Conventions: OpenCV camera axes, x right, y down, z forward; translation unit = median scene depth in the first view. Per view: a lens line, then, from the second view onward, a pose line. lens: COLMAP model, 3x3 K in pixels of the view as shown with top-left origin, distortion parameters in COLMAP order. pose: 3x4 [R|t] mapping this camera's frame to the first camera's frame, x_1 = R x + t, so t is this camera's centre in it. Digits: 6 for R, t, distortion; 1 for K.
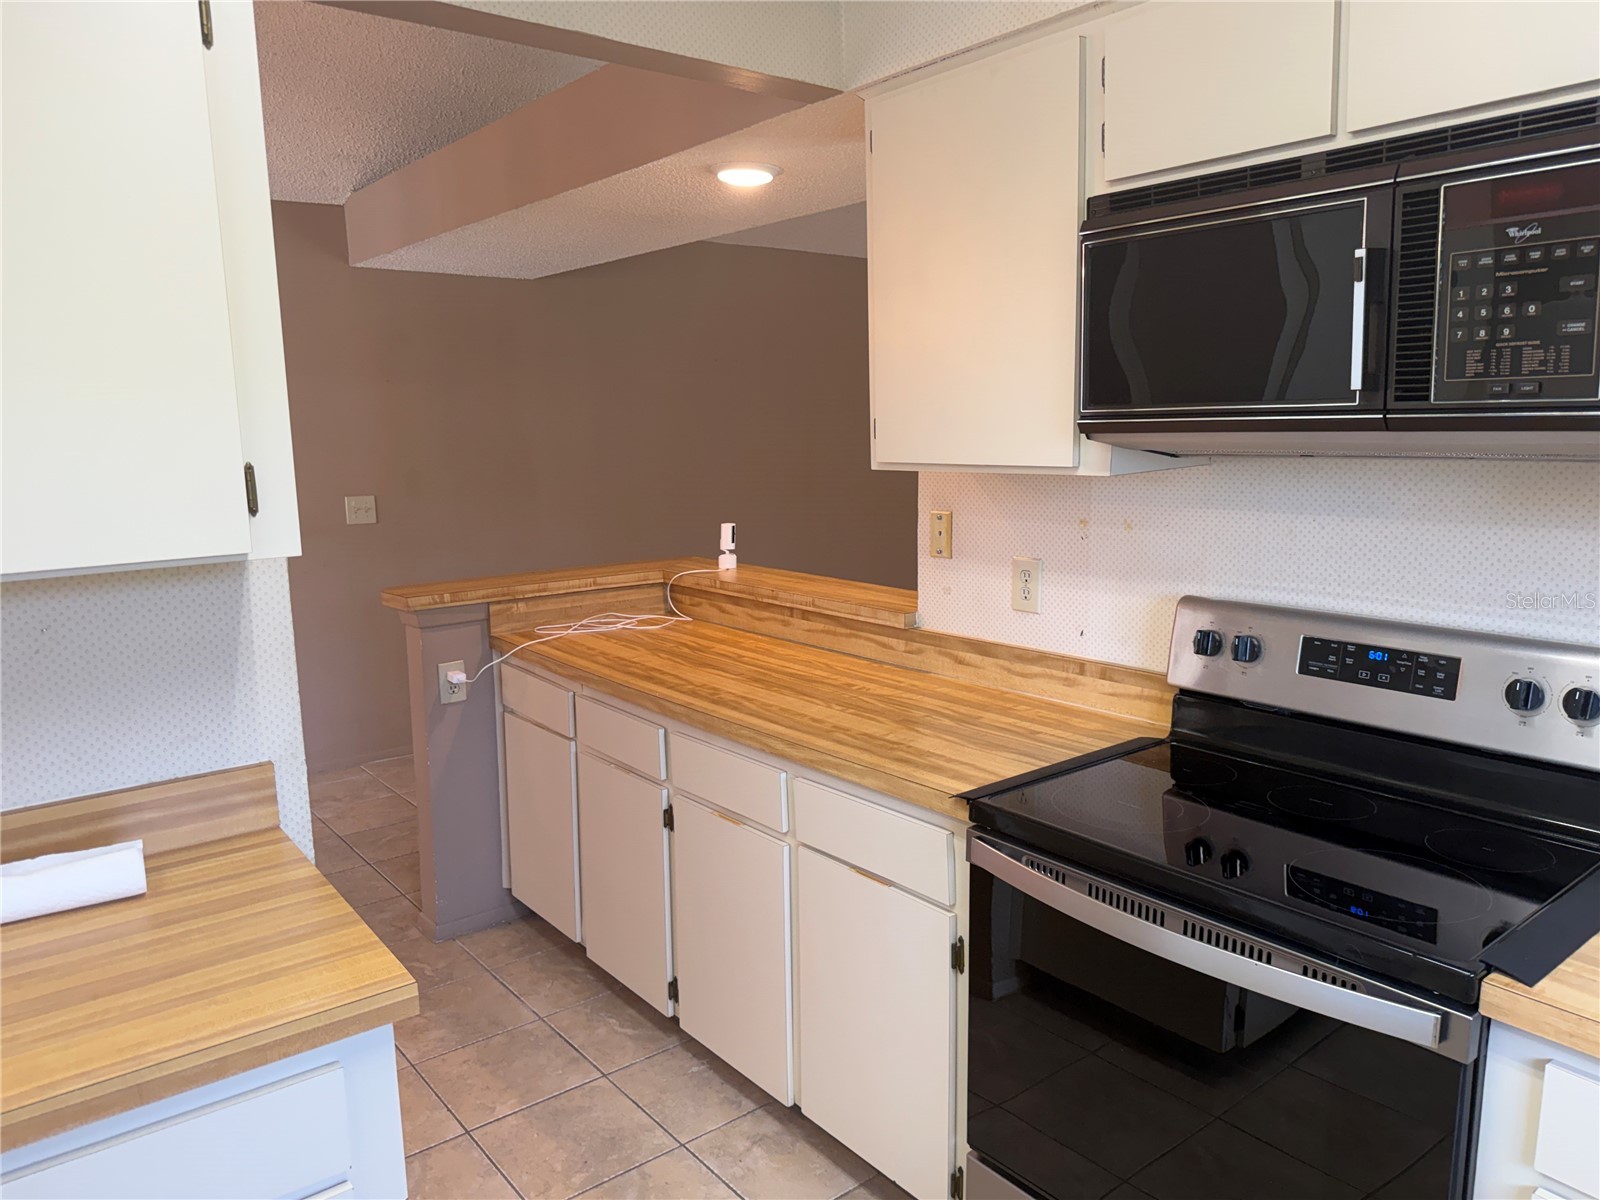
lens RADIAL K [[1136.2, 0, 801.5], [0, 1136.2, 598.7], [0, 0, 1]] dist [0.048333, -0.052234]
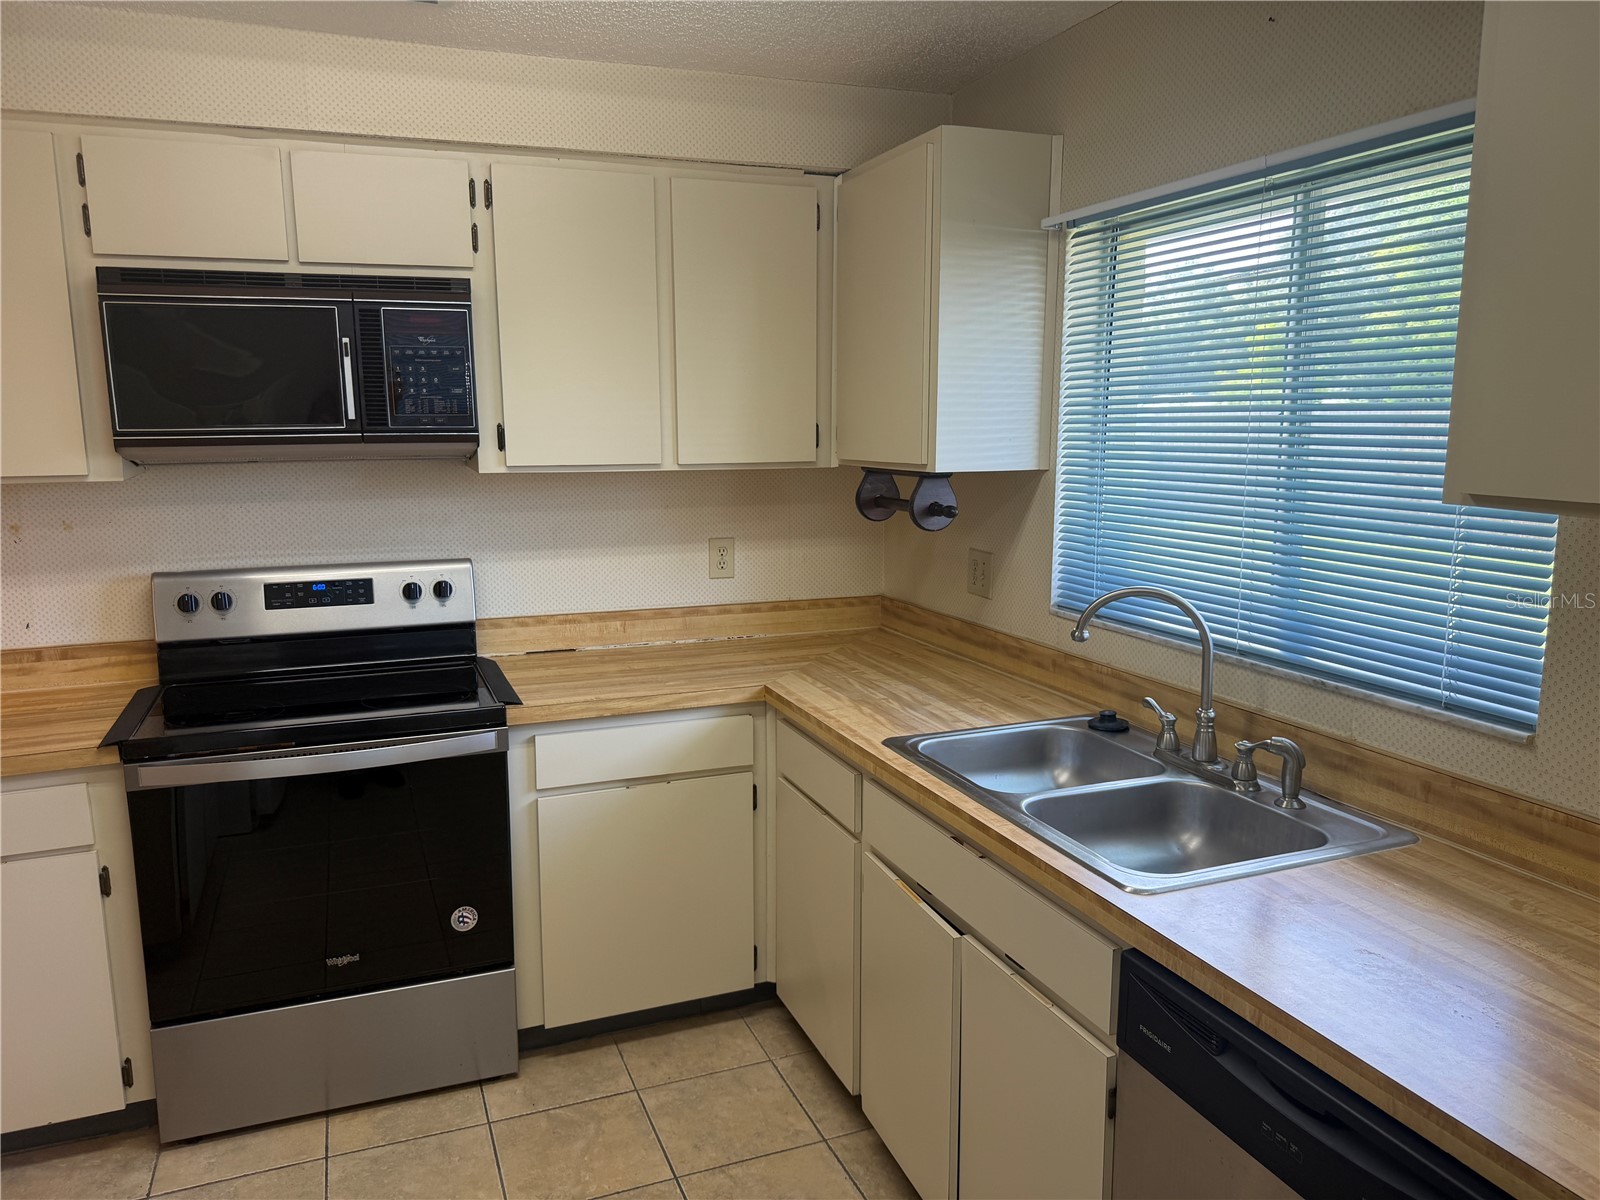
lens RADIAL K [[1136.2, 0, 799.9], [0, 1136.2, 602.6], [0, 0, 1]] dist [0.048333, -0.052234]
pose [[0.278678, -0.139708, 0.950168, -0.844003], [0.155093, 0.982923, 0.099037, 0.018222], [-0.947779, 0.119765, 0.295587, -0.088991]]
